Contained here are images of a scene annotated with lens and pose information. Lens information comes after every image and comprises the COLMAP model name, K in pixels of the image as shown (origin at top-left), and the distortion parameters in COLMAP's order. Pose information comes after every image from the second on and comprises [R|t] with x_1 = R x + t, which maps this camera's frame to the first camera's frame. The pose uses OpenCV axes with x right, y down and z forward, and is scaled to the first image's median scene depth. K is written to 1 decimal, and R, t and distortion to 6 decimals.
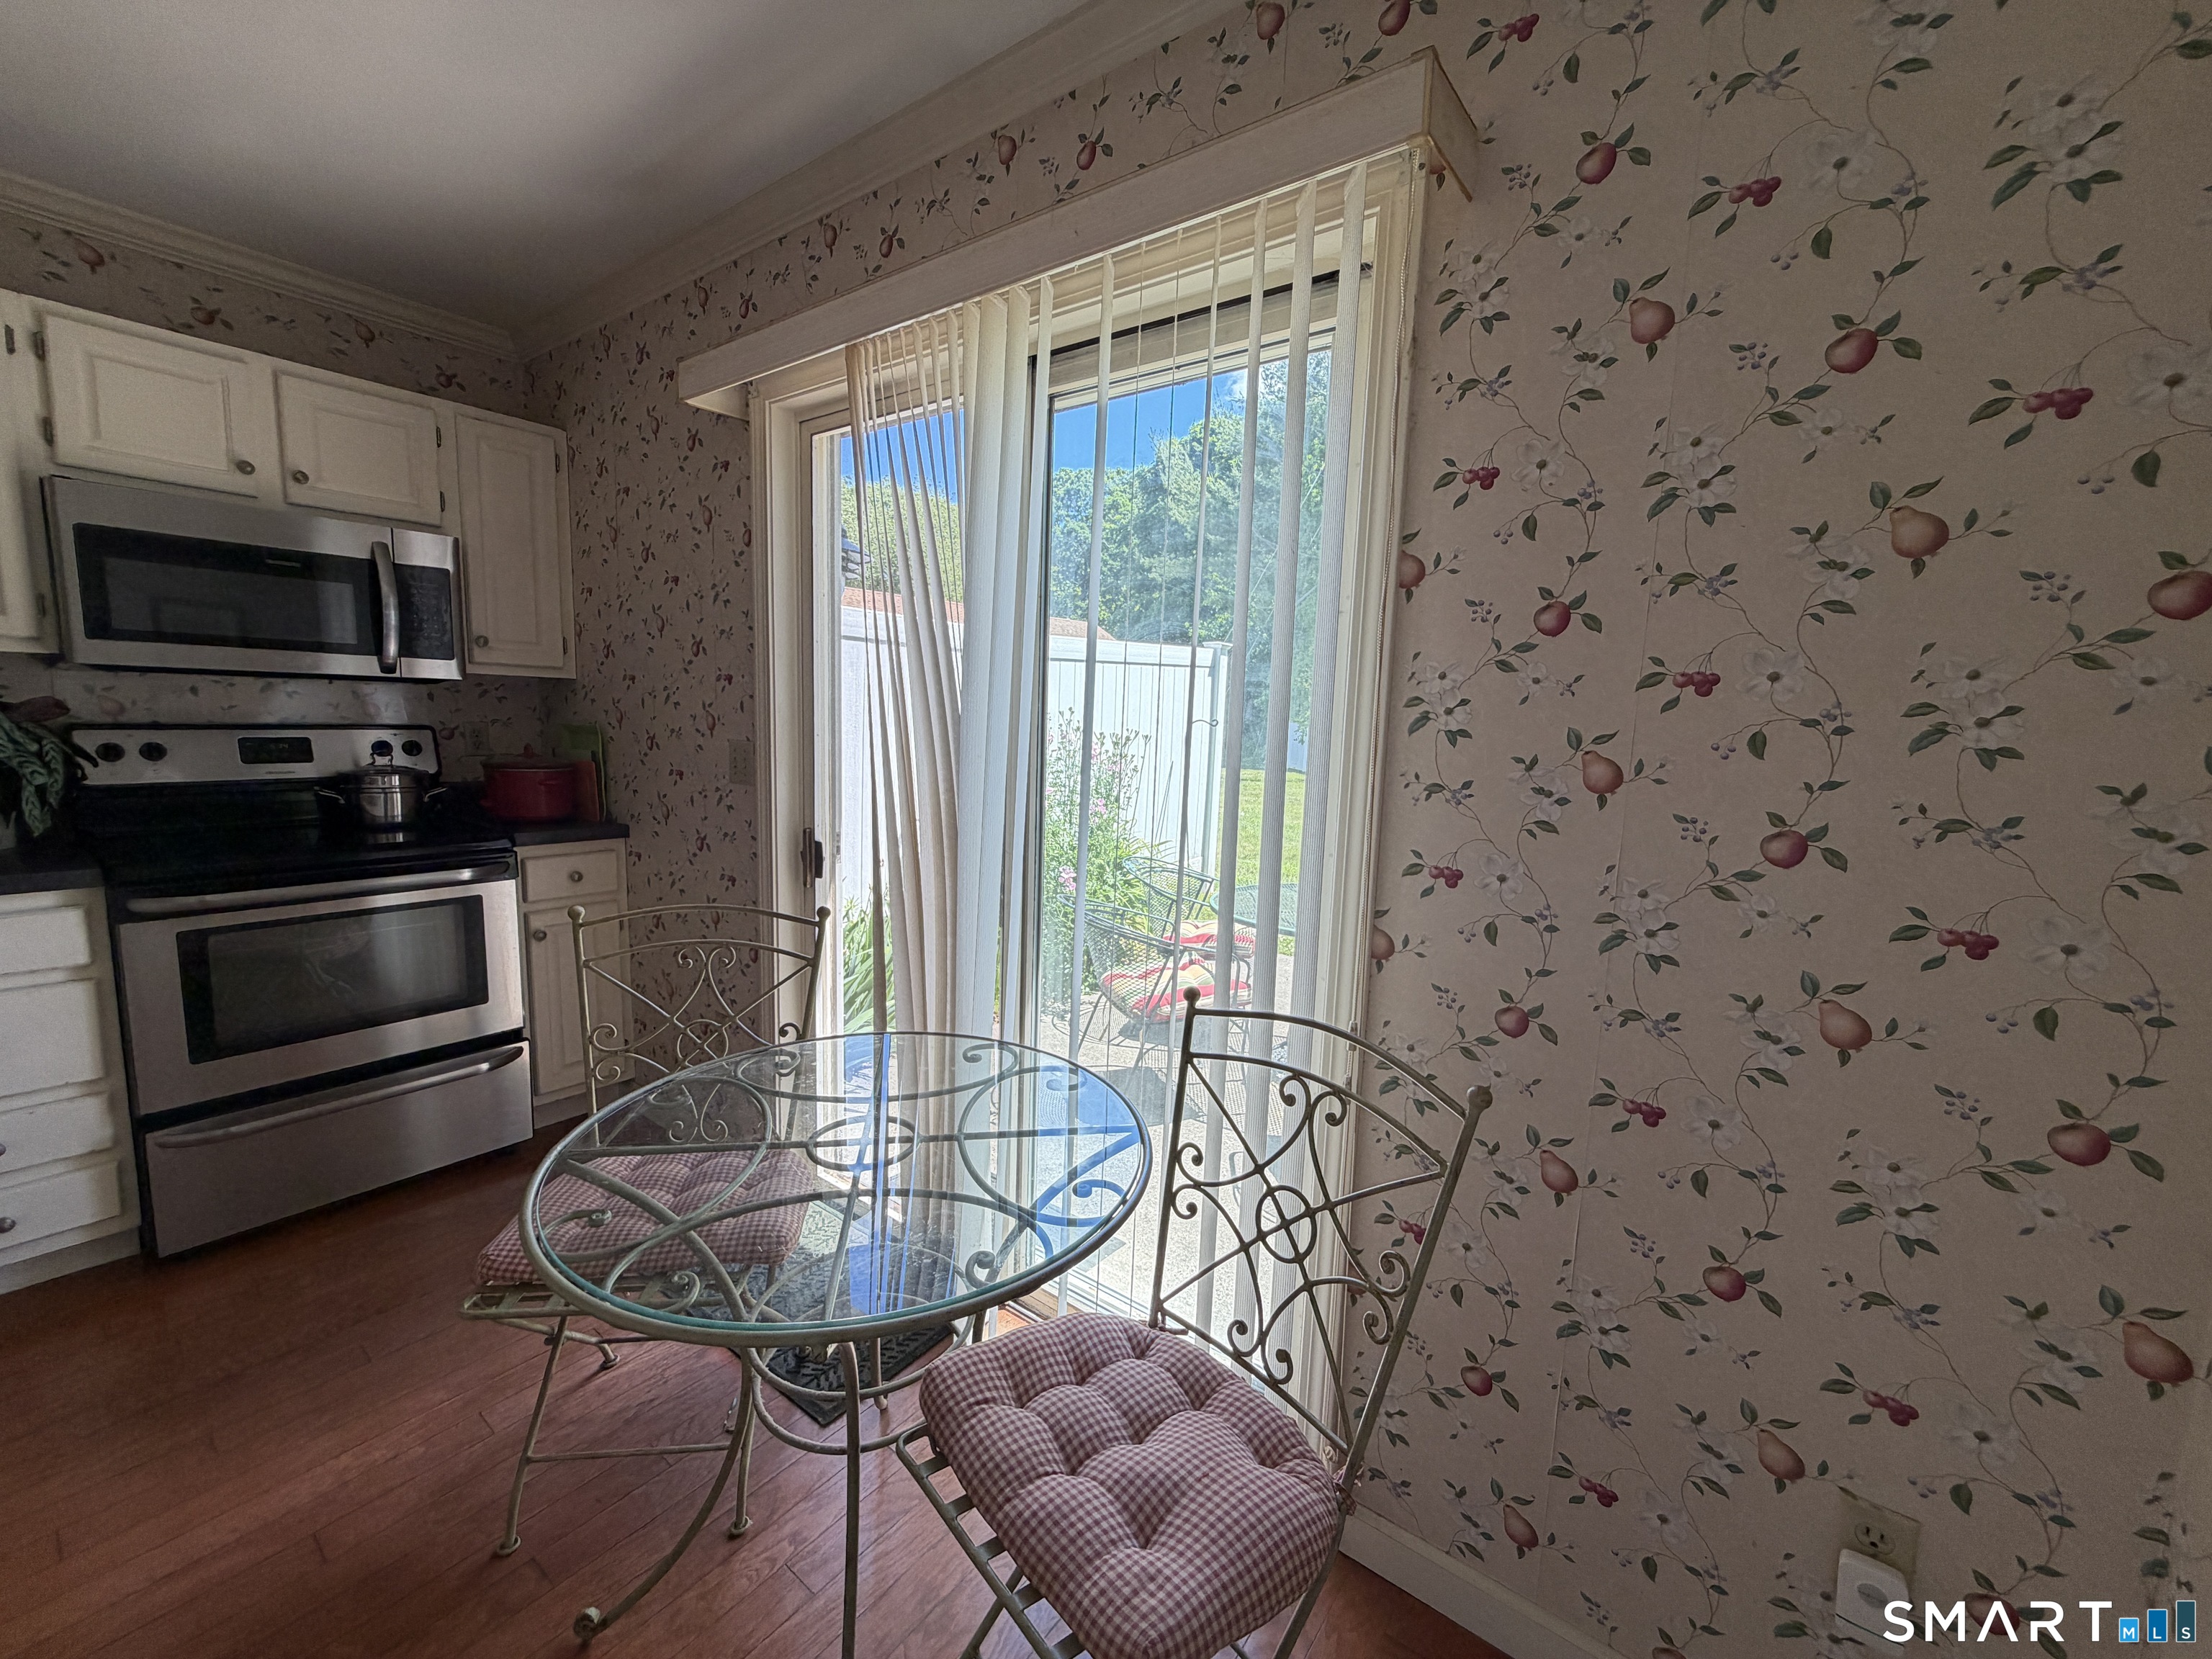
lens RADIAL K [[882.1, 0, 1104.5], [0, 882.1, 827.9], [0, 0, 1]] dist [0.000876, -0.000055]
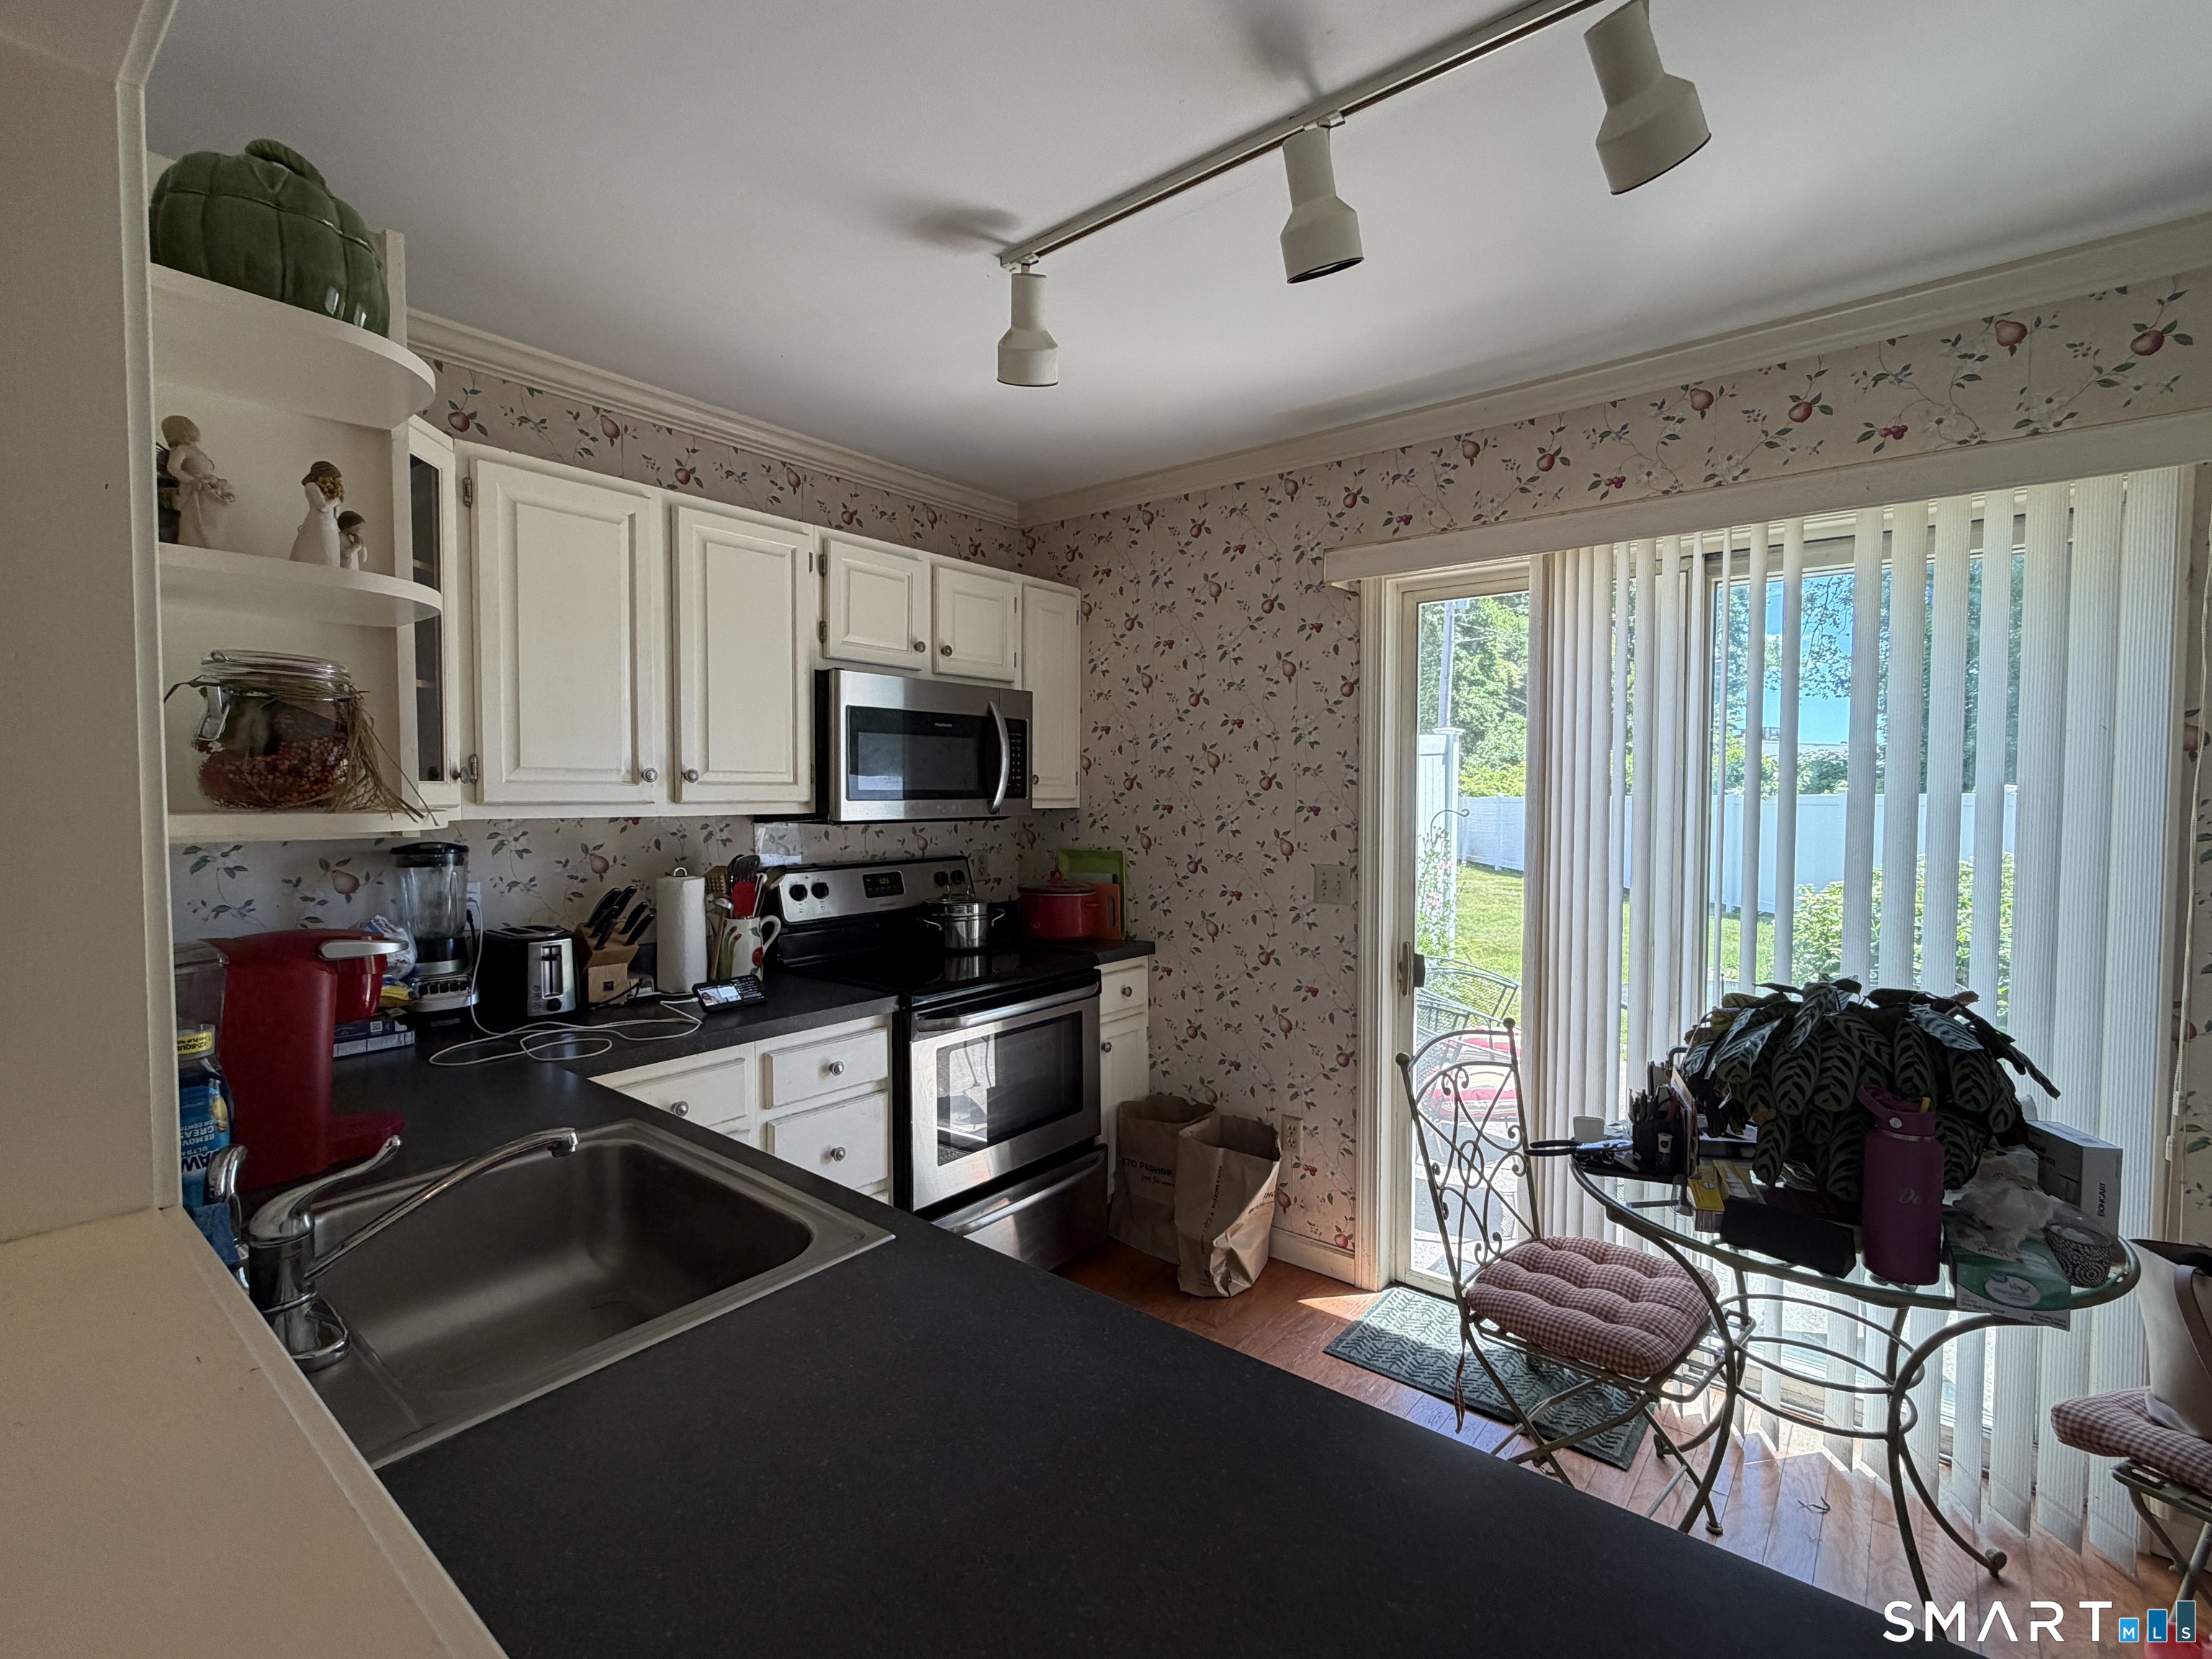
lens RADIAL K [[1000.8, 0, 1106.0], [0, 1000.8, 829.5], [0, 0, 1]] dist [0.001250, -0.000282]
pose [[0.998818, -0.030469, -0.037867, -0.800824], [0.026940, 0.995538, -0.090431, -0.045944], [0.040454, 0.089304, 0.995183, -0.345468]]
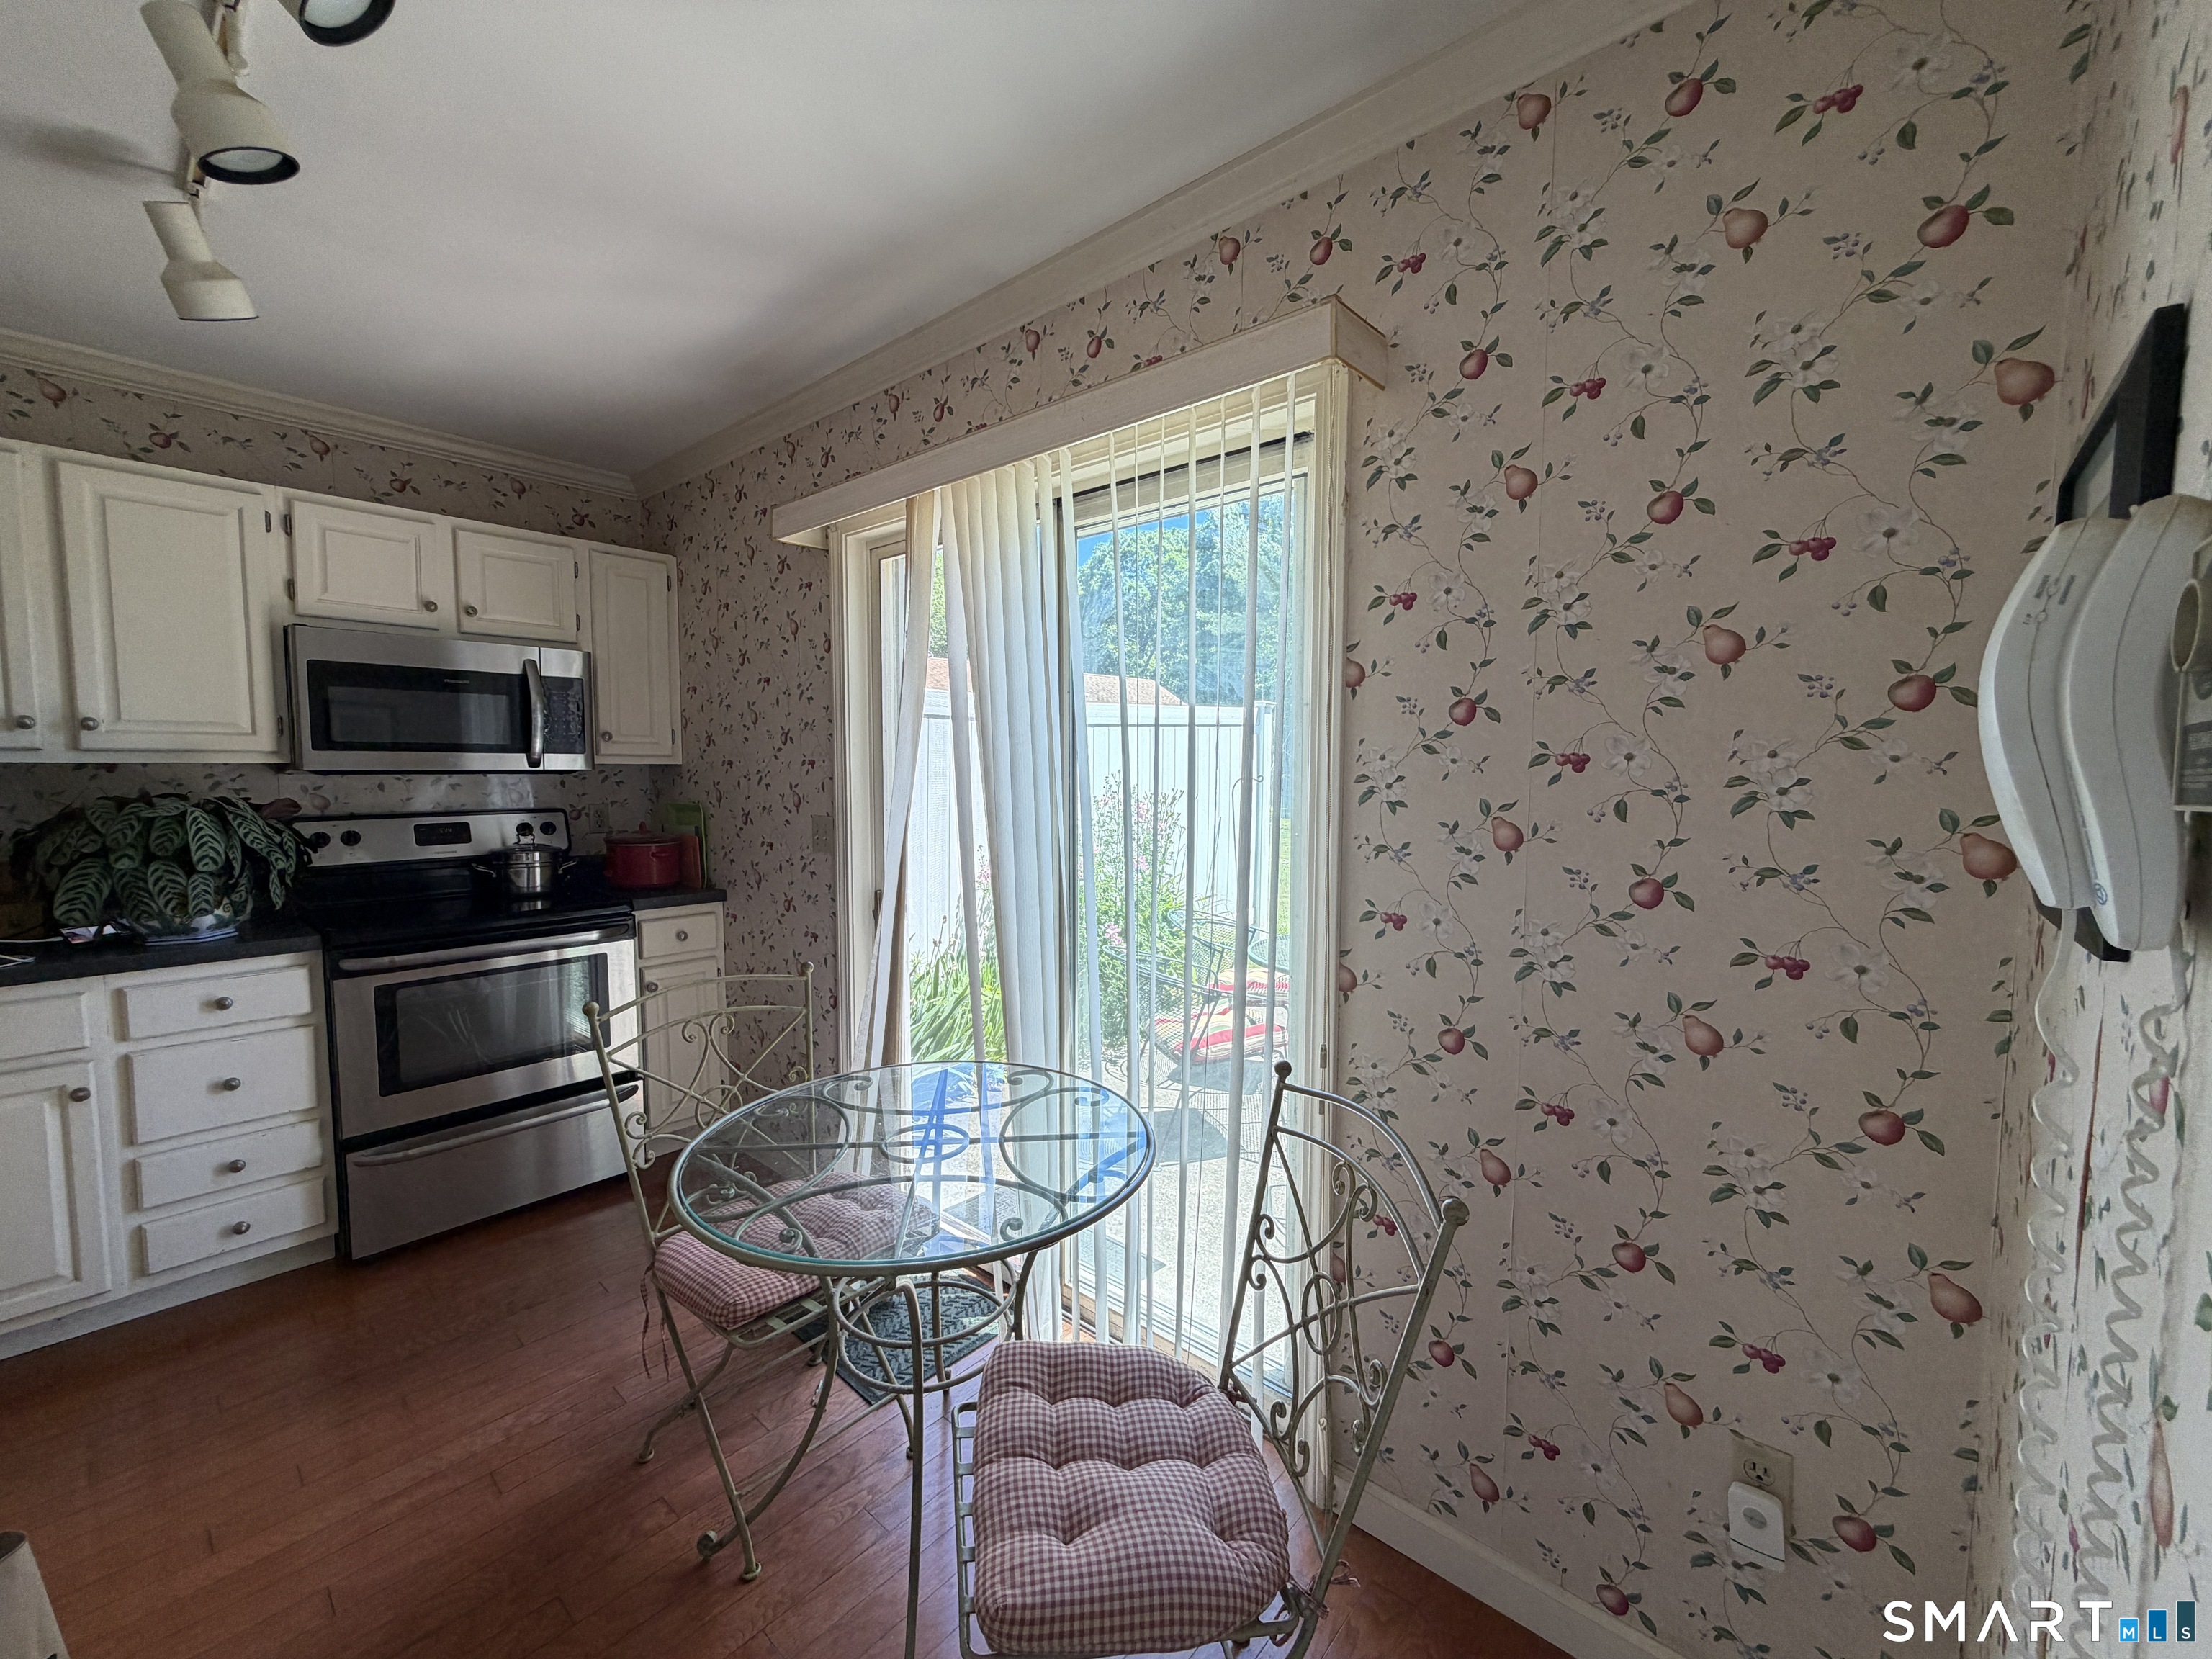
lens RADIAL K [[881.6, 0, 1104.7], [0, 881.6, 827.7], [0, 0, 1]] dist [0.000854, -0.000356]
pose [[0.997069, -0.026109, -0.071910, 0.053864], [0.021717, 0.997890, -0.061191, -0.005022], [0.073356, 0.059450, 0.995532, -0.162786]]
